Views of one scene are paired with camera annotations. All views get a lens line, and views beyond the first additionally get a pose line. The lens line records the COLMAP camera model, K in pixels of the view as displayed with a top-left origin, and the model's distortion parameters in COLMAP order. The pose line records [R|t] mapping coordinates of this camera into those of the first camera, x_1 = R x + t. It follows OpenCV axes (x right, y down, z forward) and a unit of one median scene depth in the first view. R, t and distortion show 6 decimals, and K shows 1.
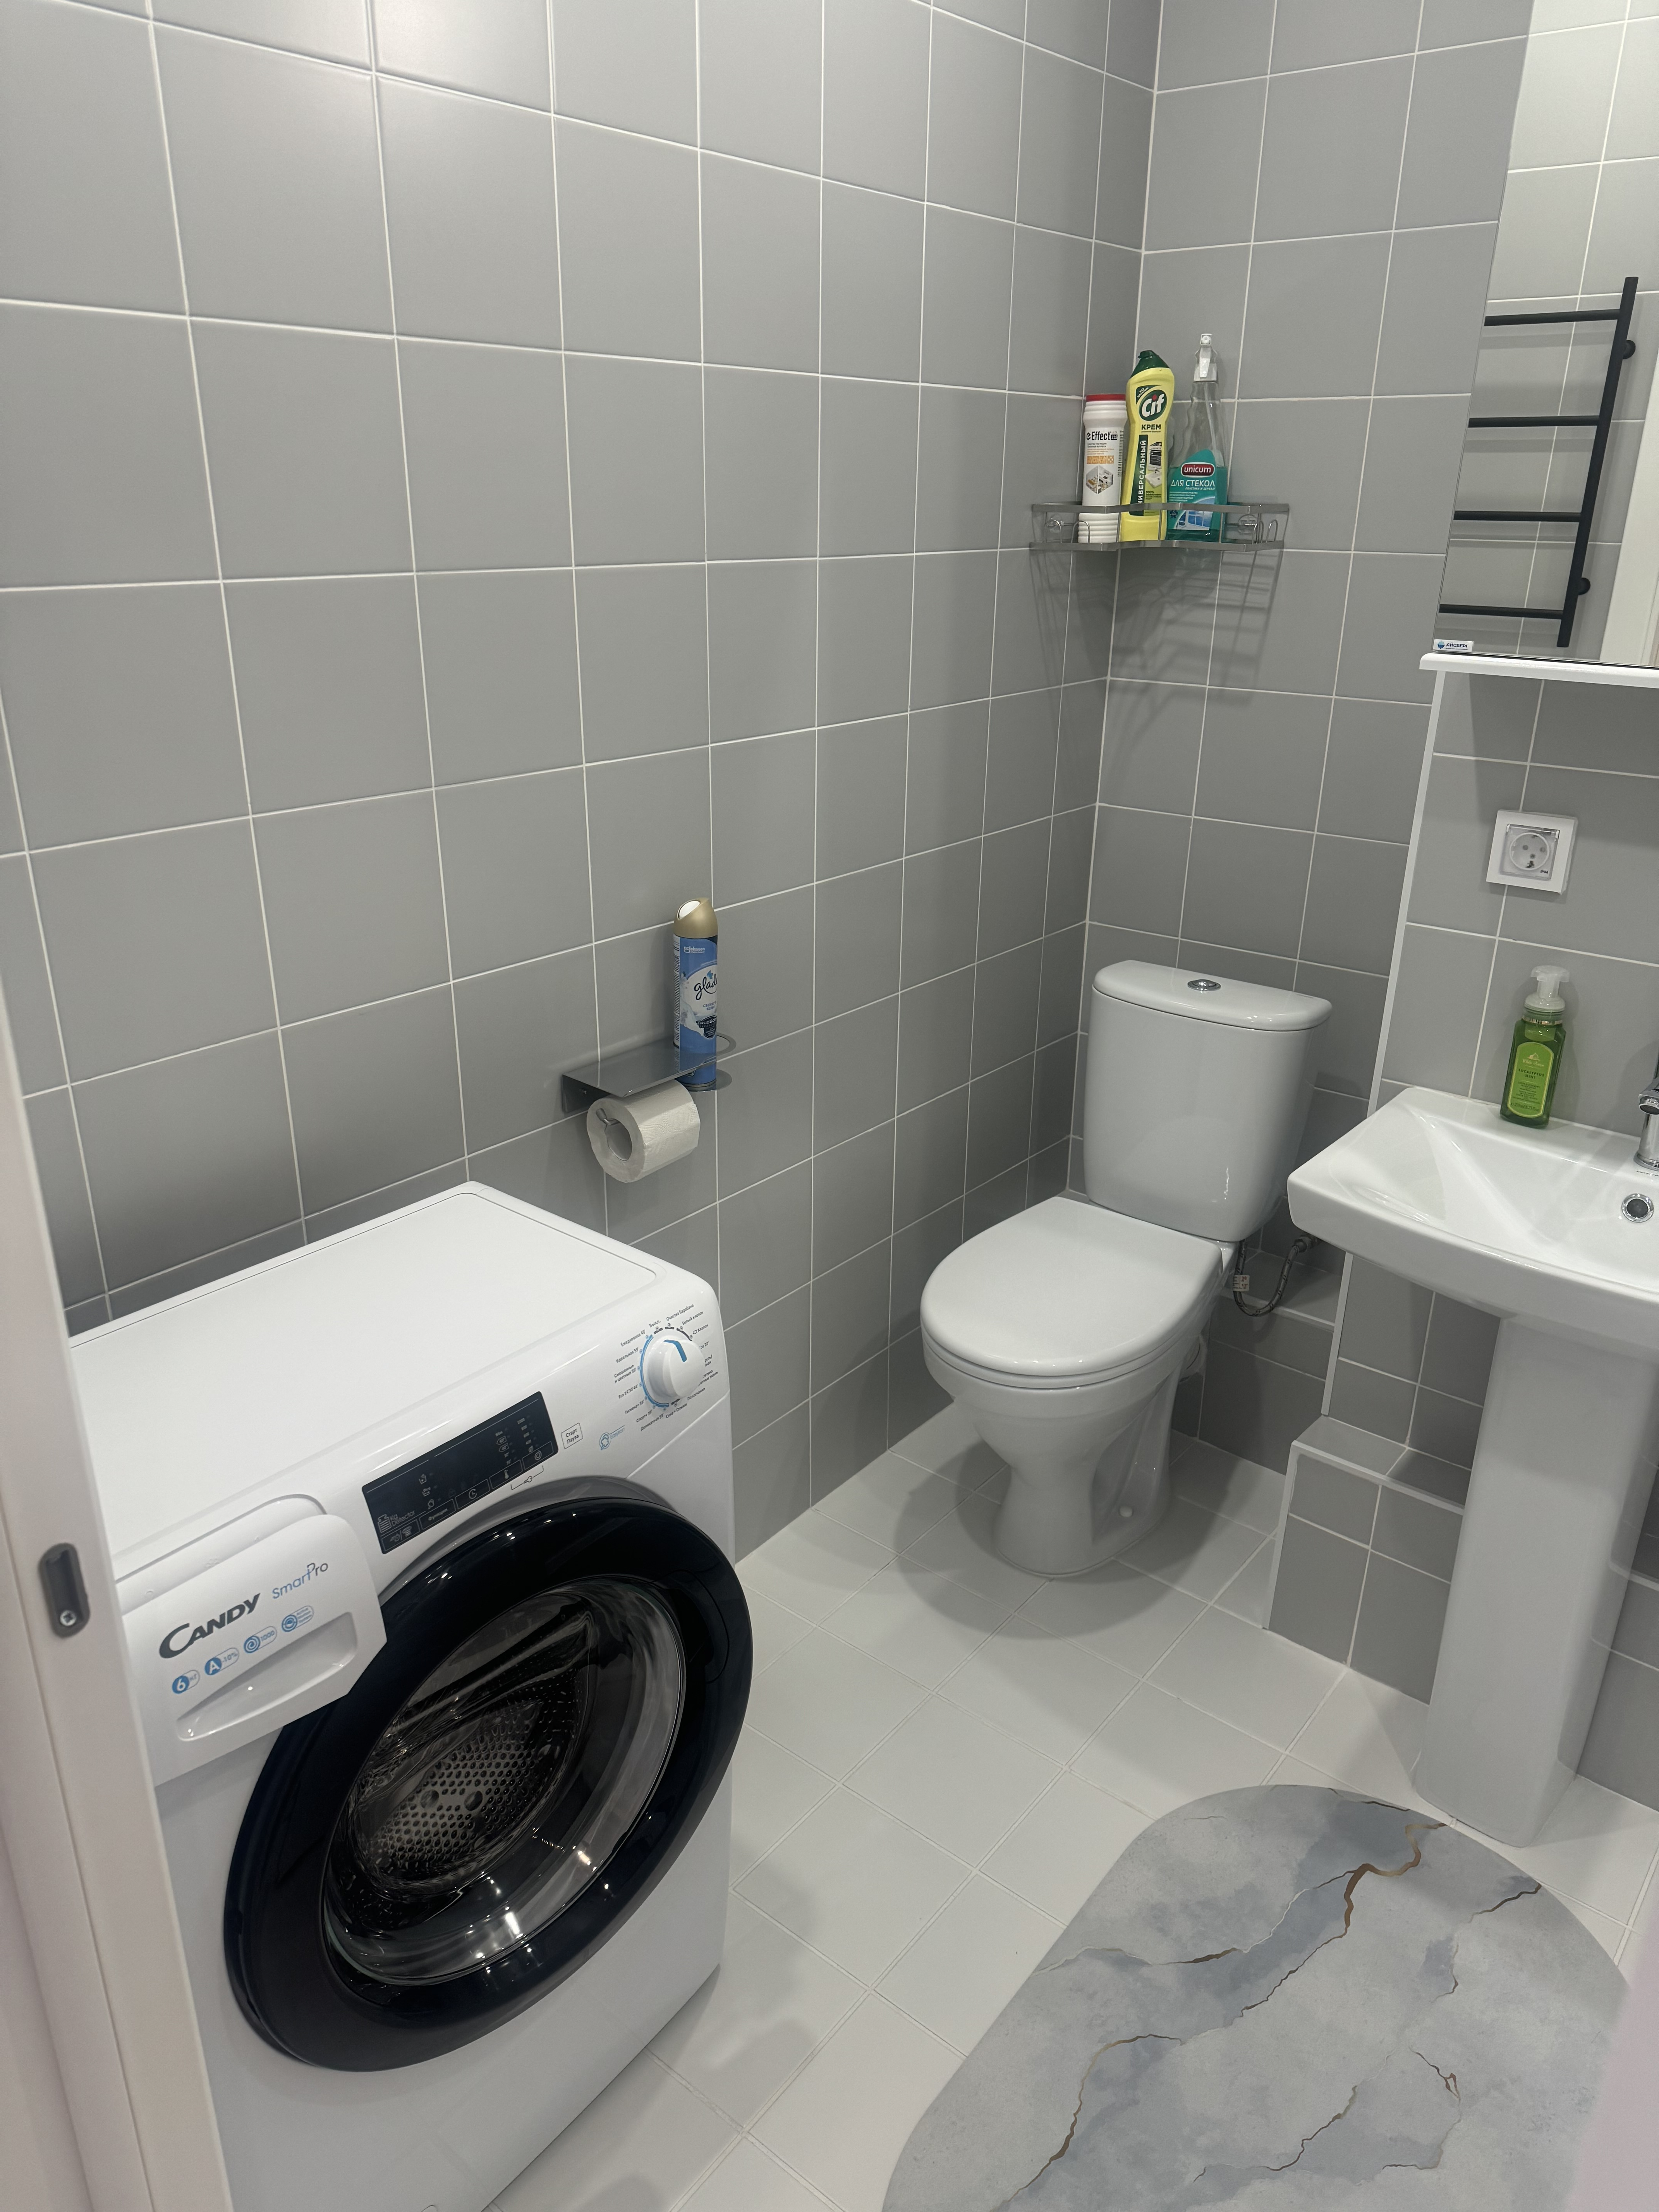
lens RADIAL K [[1554.7, 0, 807.0], [0, 1554.7, 1100.5], [0, 0, 1]] dist [0.045544, -0.063903]
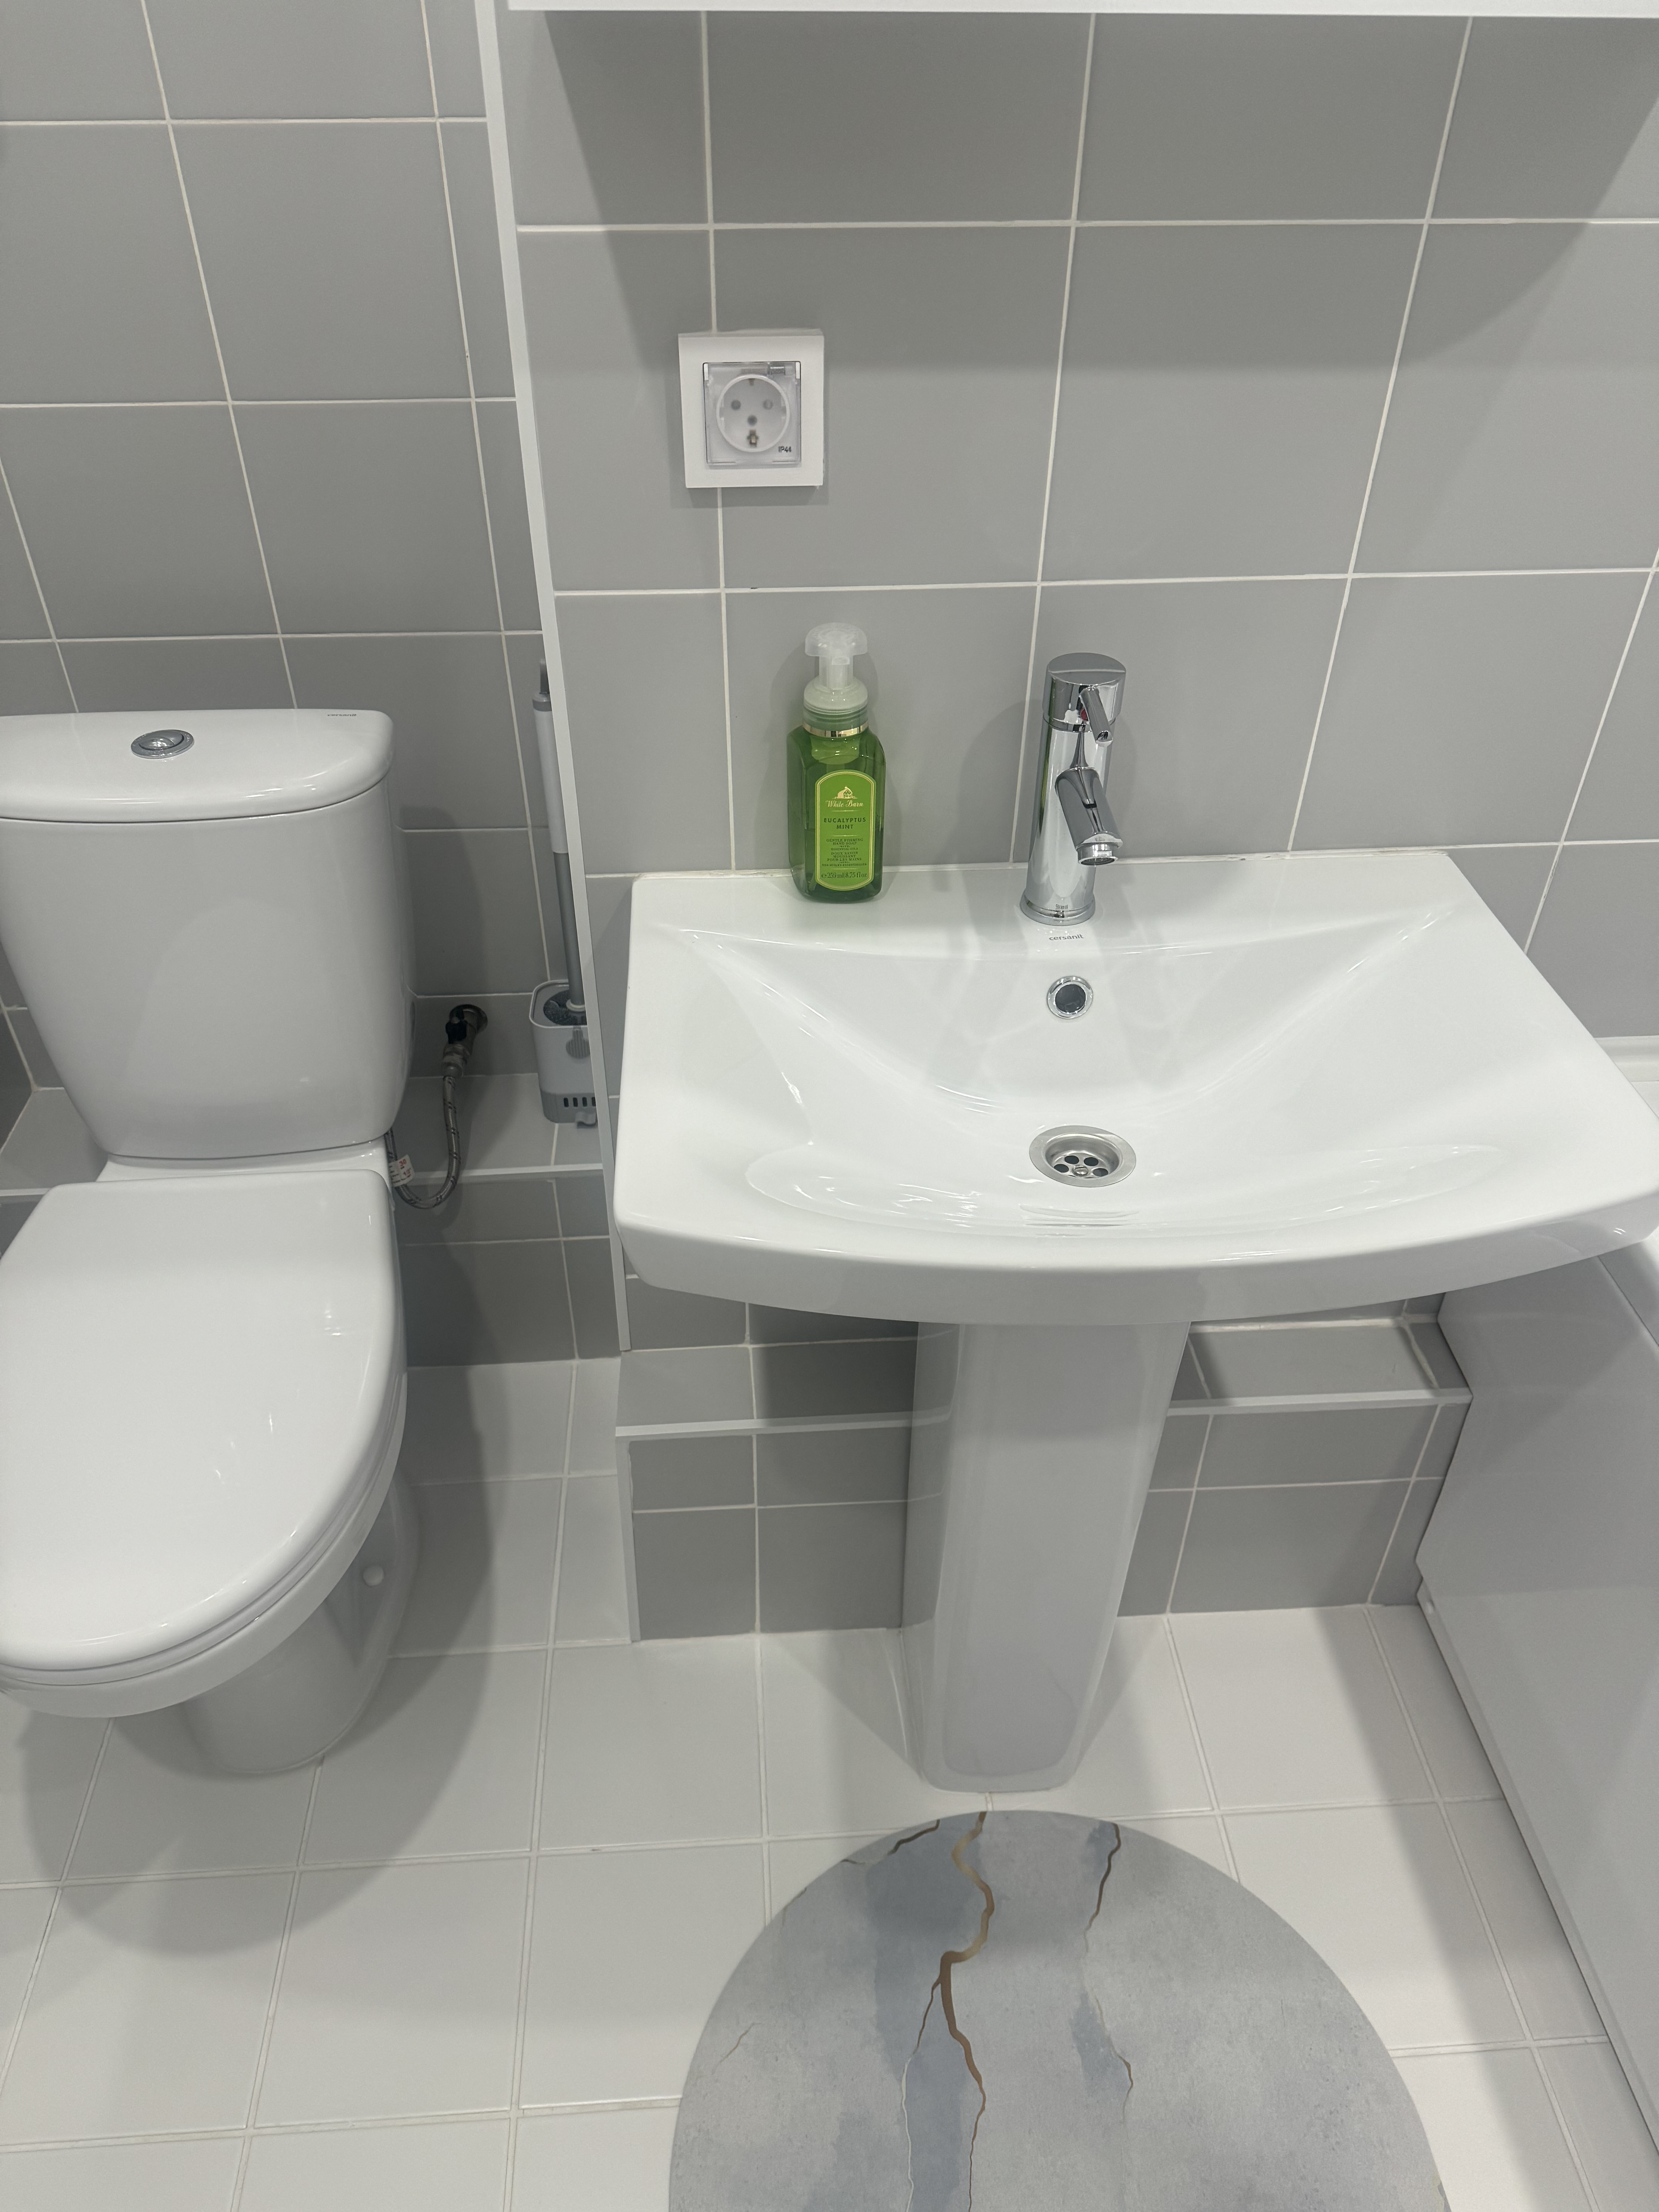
lens RADIAL K [[1546.5, 0, 826.6], [0, 1546.5, 1100.5], [0, 0, 1]] dist [0.142813, -0.229507]
pose [[0.725940, -0.431357, 0.535670, 0.102216], [0.249743, 0.891031, 0.379066, -0.146293], [-0.640812, -0.141400, 0.754564, 0.553528]]
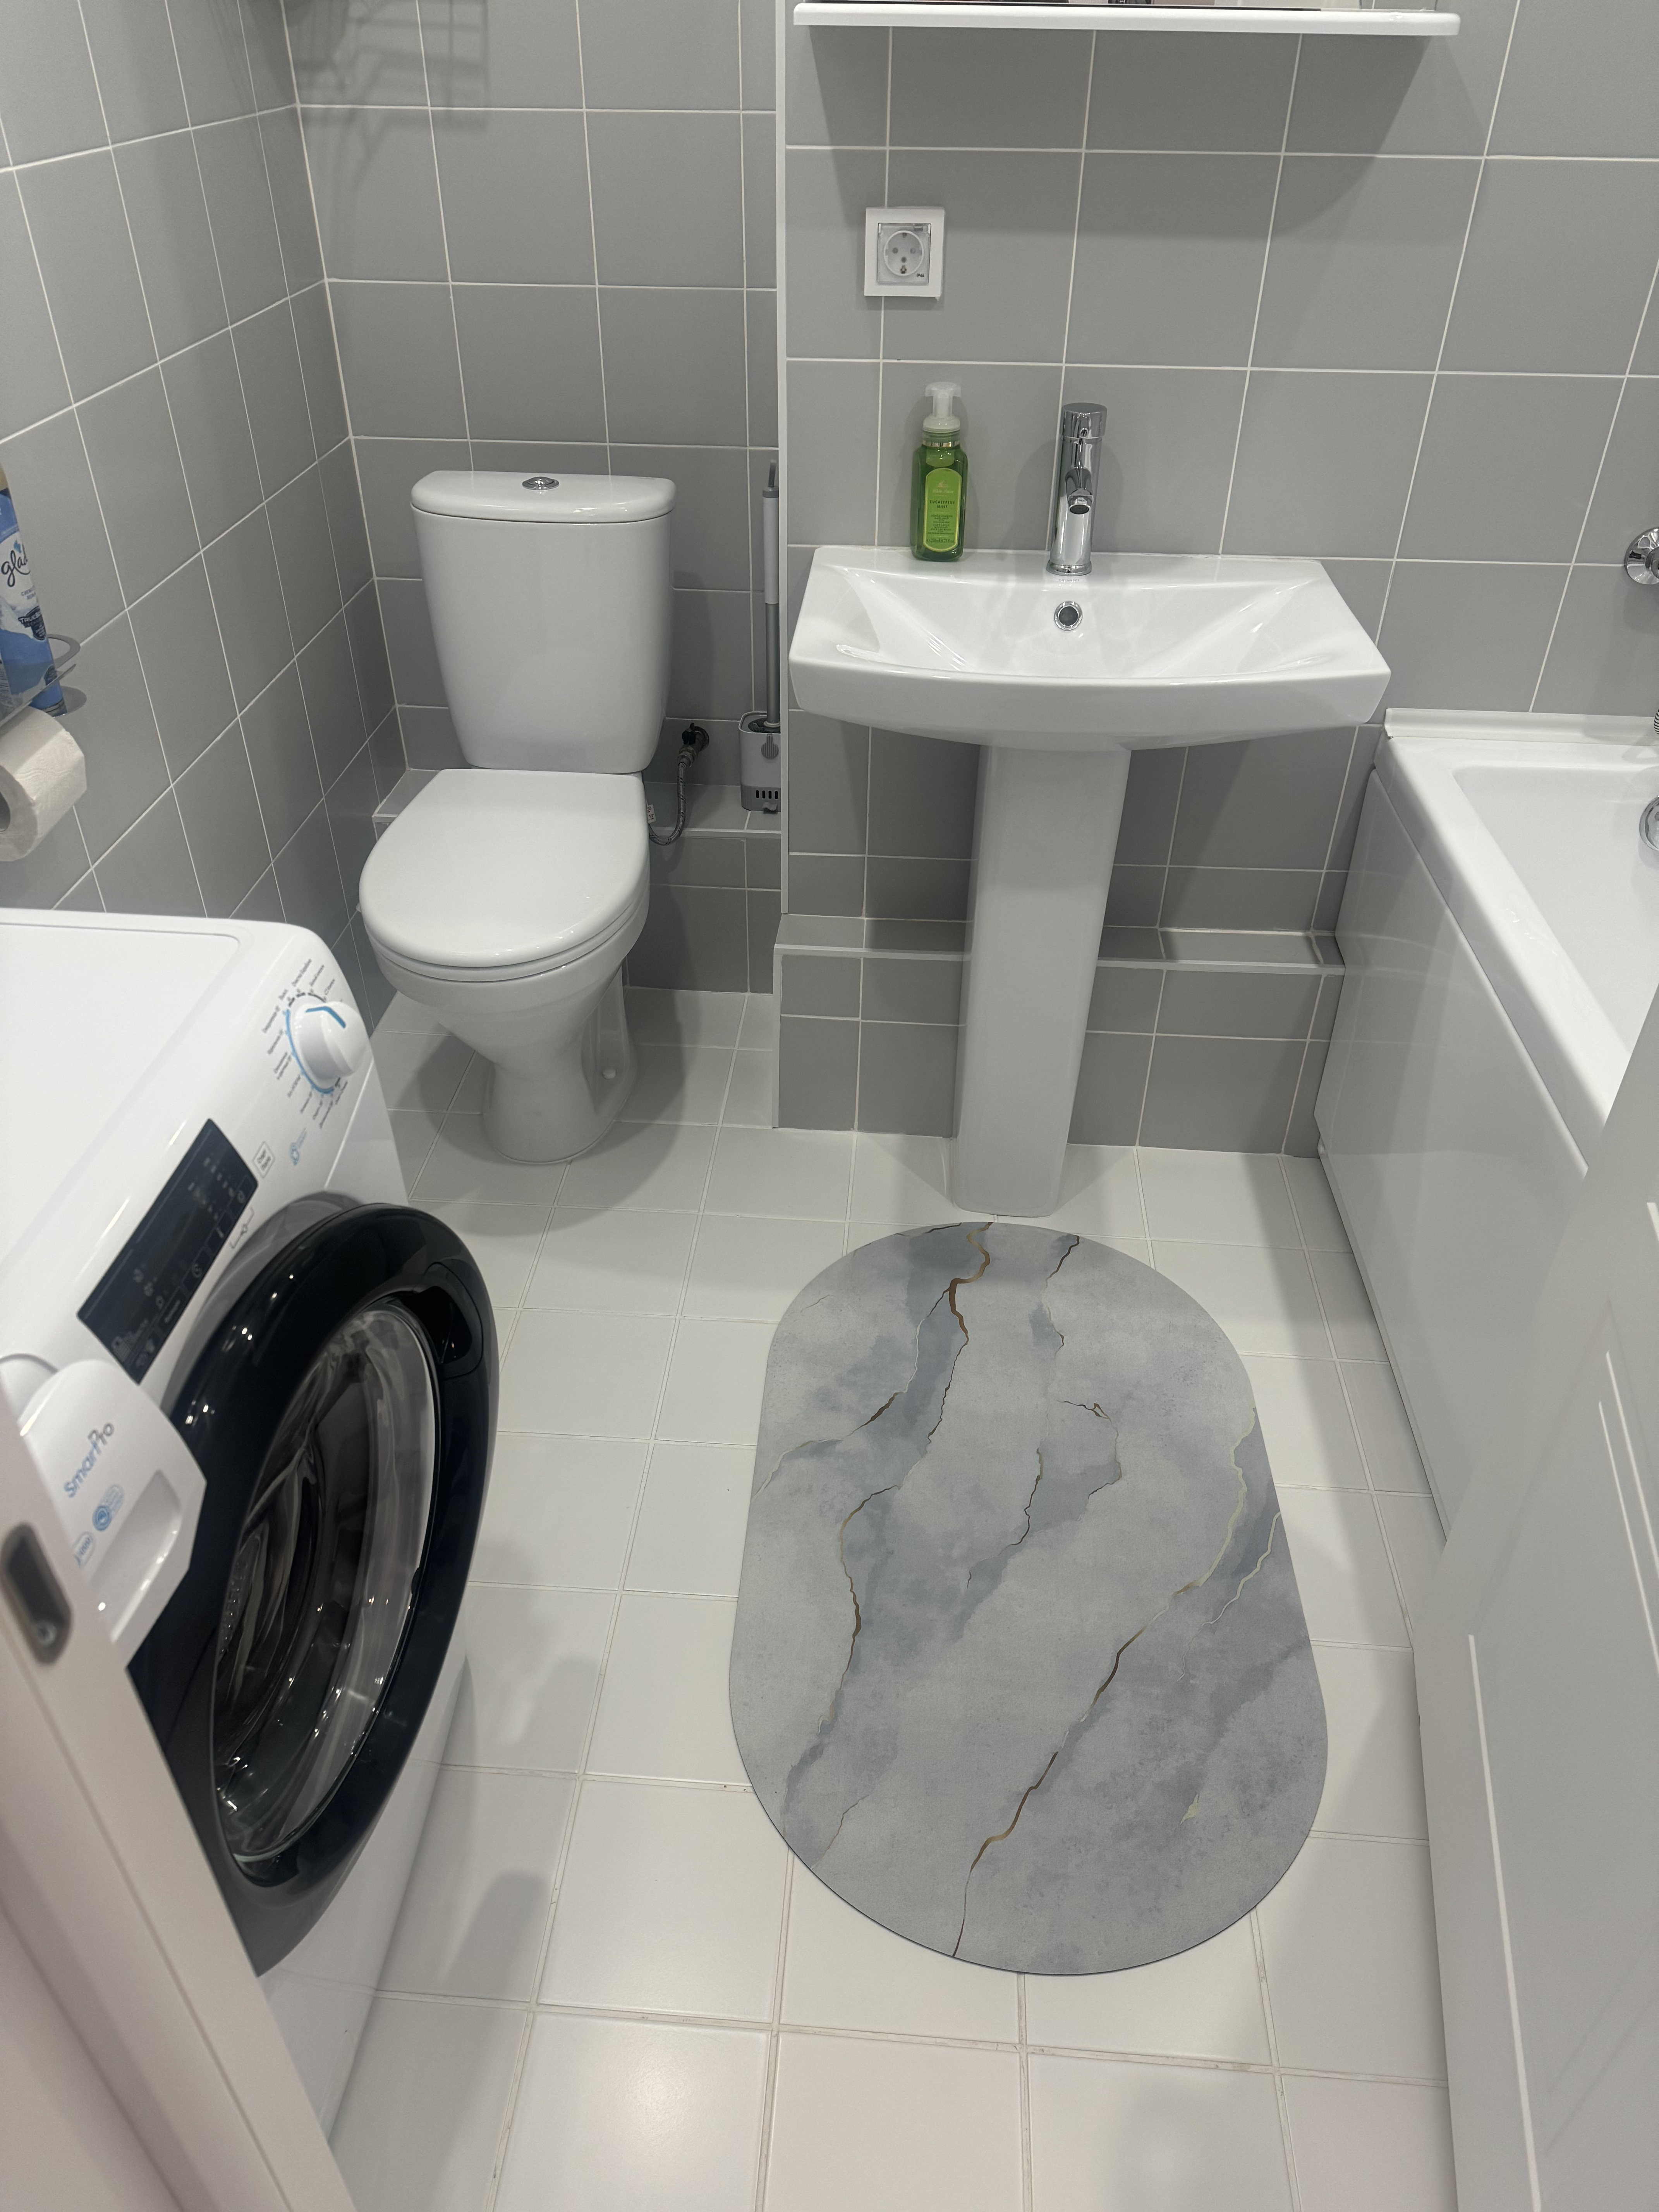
lens RADIAL K [[1546.5, 0, 826.6], [0, 1546.5, 1100.5], [0, 0, 1]] dist [0.142813, -0.229507]
pose [[0.814801, -0.342628, 0.467660, -0.191217], [0.209354, 0.926132, 0.313769, 0.004525], [-0.540621, -0.157752, 0.826343, 0.159274]]
